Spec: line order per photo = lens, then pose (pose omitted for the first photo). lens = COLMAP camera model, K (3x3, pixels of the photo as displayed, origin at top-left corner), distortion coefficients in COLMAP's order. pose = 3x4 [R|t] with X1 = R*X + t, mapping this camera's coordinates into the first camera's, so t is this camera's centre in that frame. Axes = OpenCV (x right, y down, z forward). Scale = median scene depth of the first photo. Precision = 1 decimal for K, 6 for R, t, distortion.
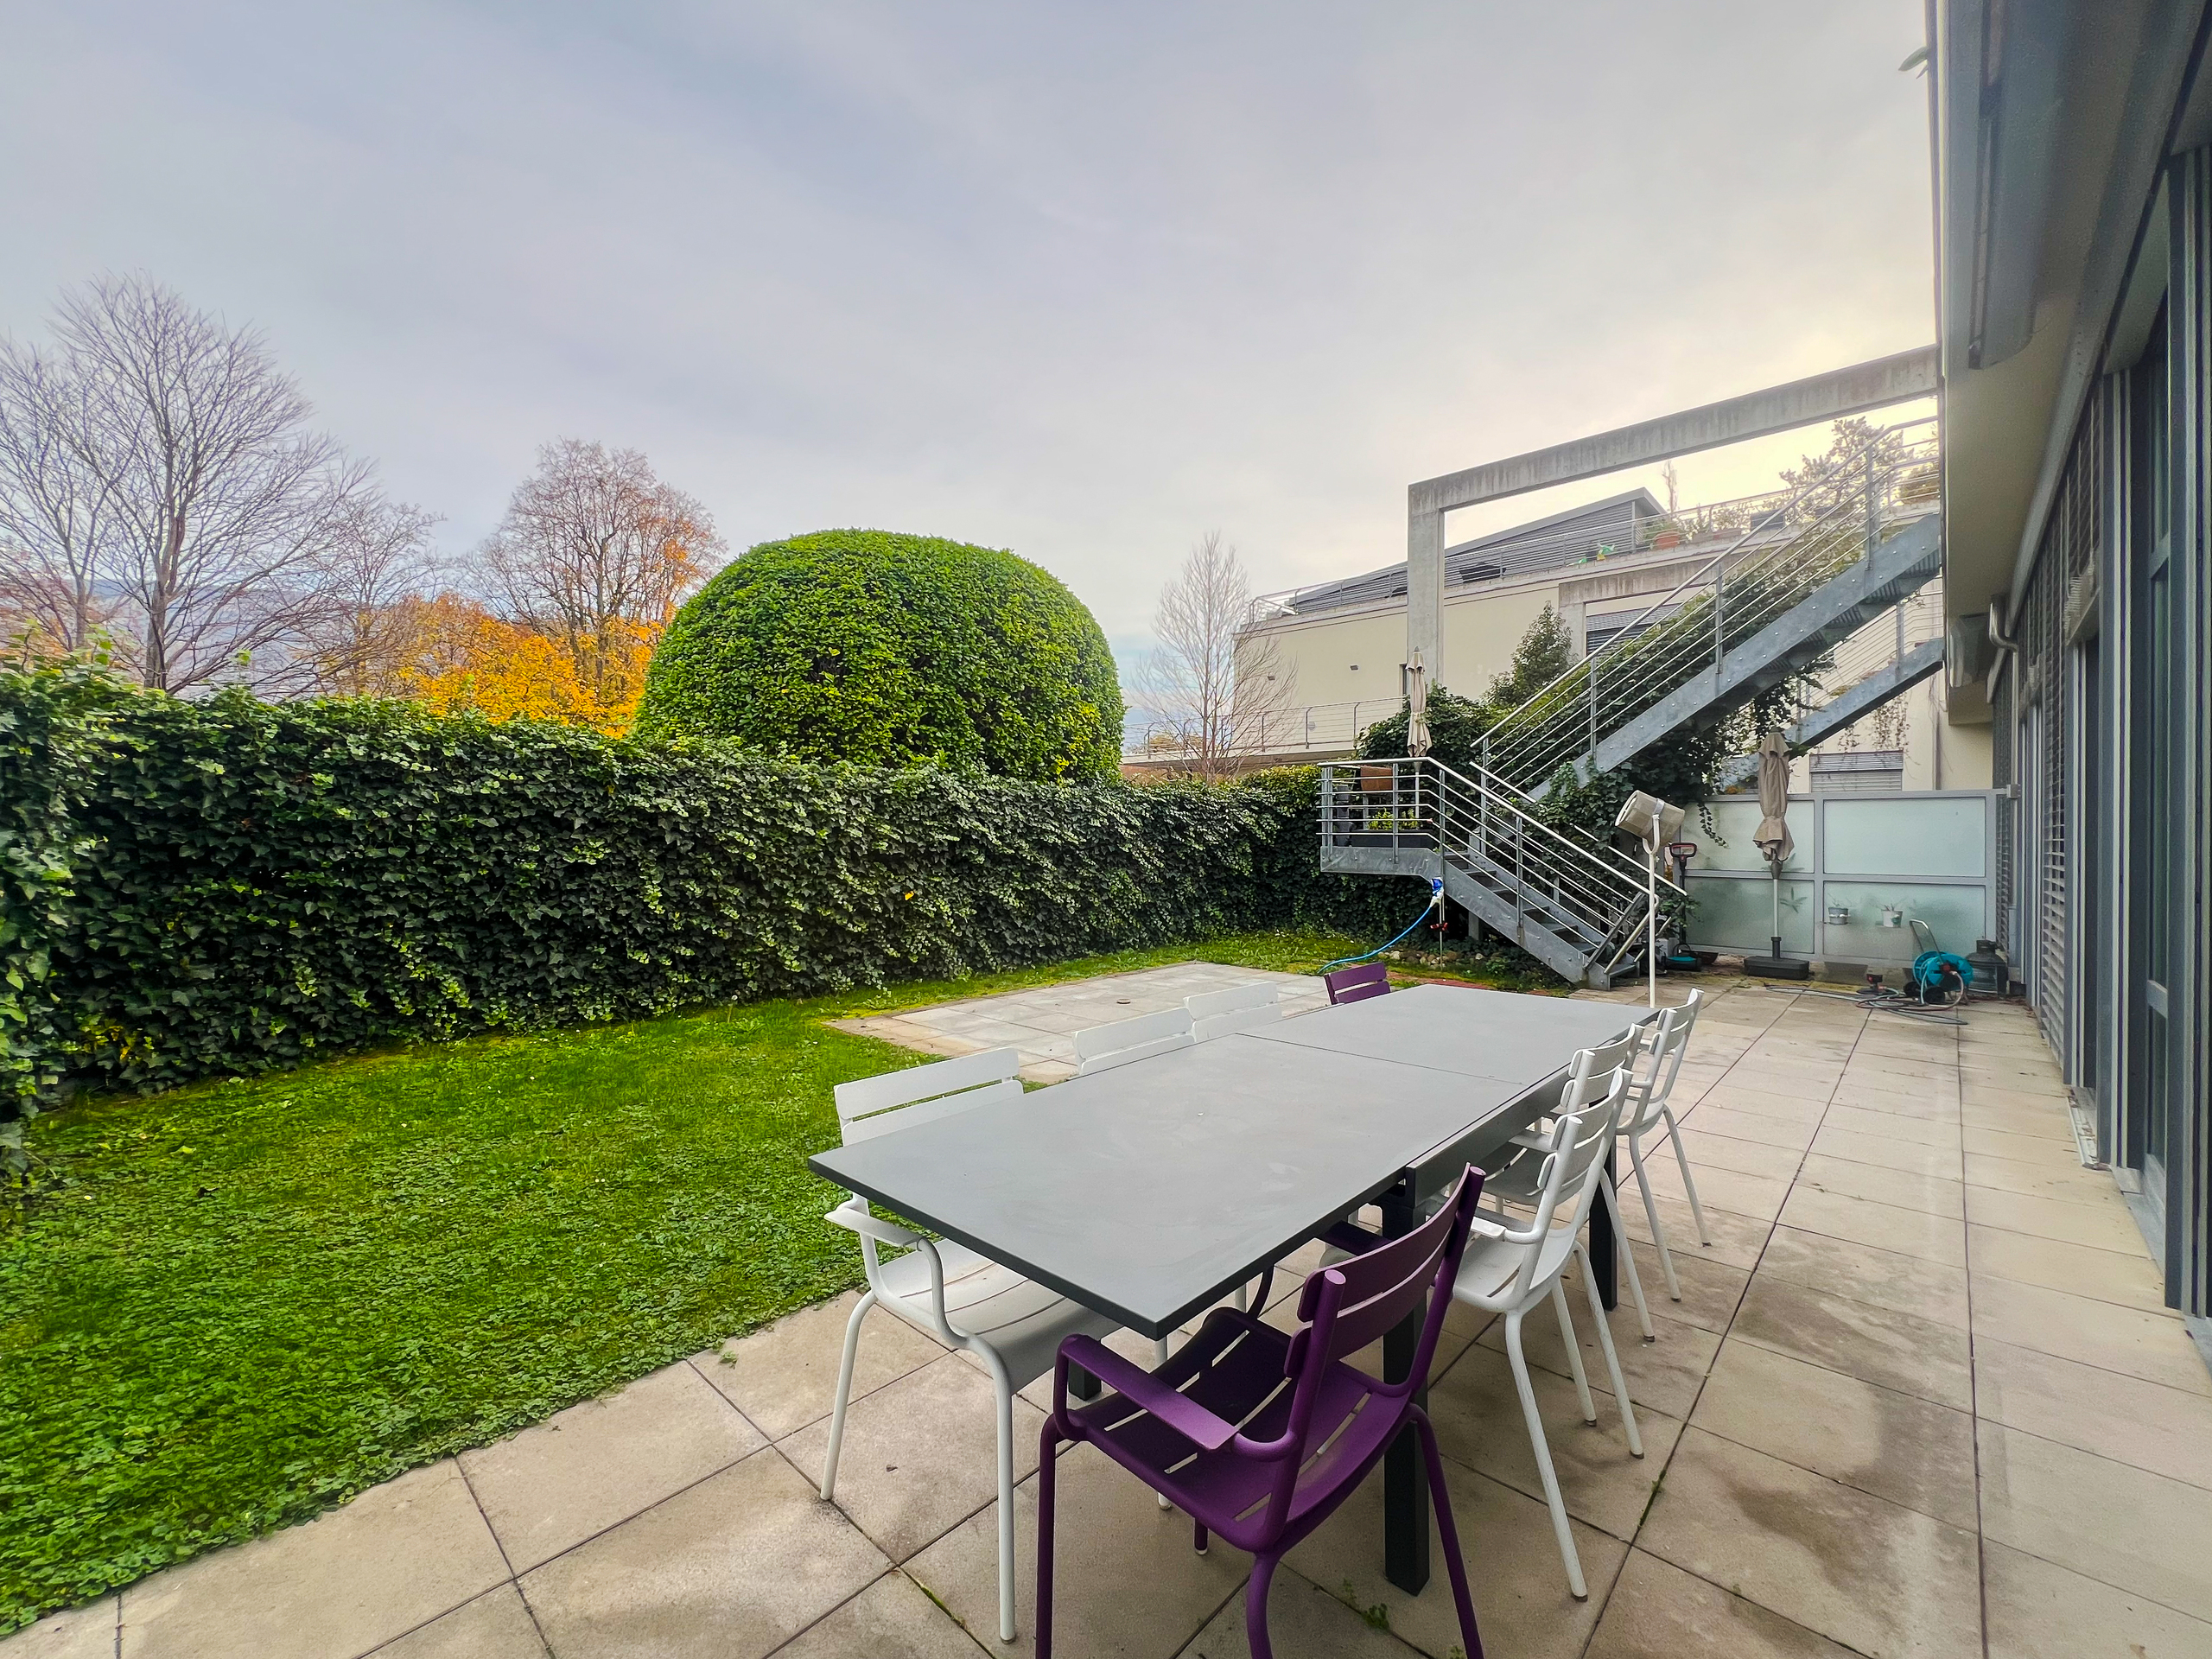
lens RADIAL K [[909.5, 0, 1120.9], [0, 909.5, 836.6], [0, 0, 1]] dist [0.000445, 0.000190]
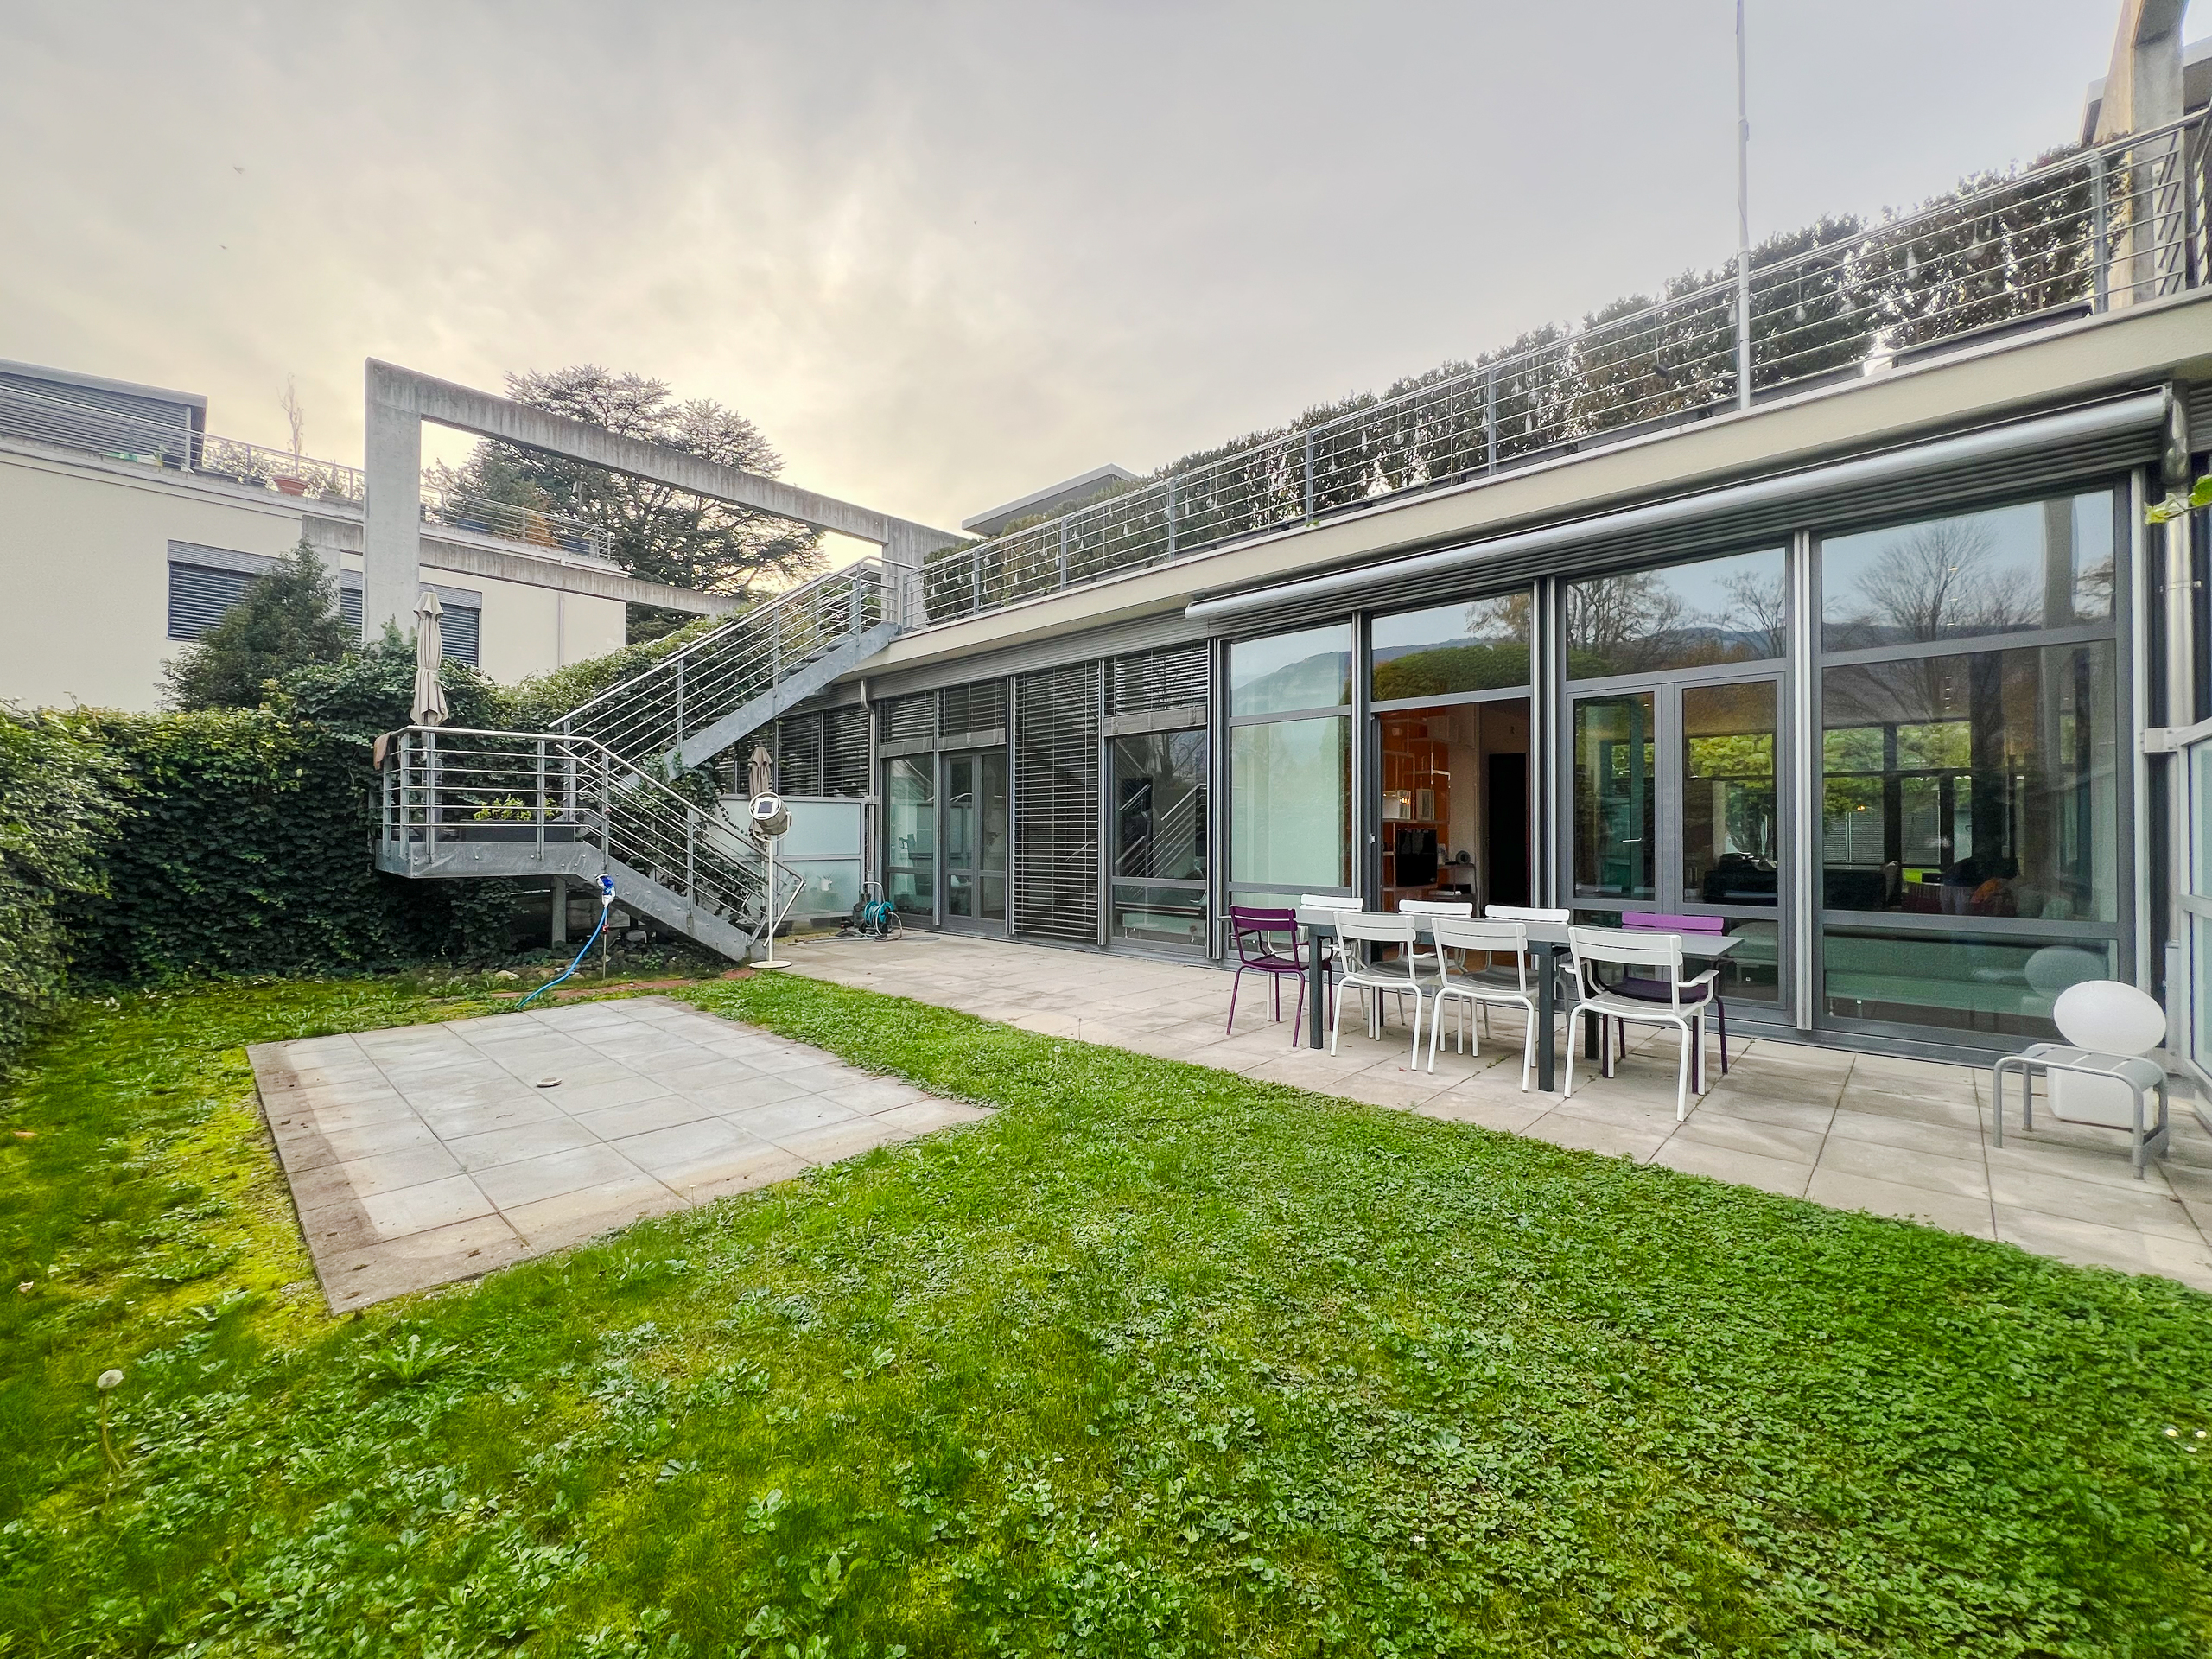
lens RADIAL K [[887.6, 0, 1110.3], [0, 887.6, 826.2], [0, 0, 1]] dist [-0.000946, 0.000043]
pose [[0.008160, 0.001735, 0.999965, -1.853729], [0.002398, 0.999996, -0.001755, 0.000833], [-0.999964, 0.002412, 0.008156, 1.762078]]
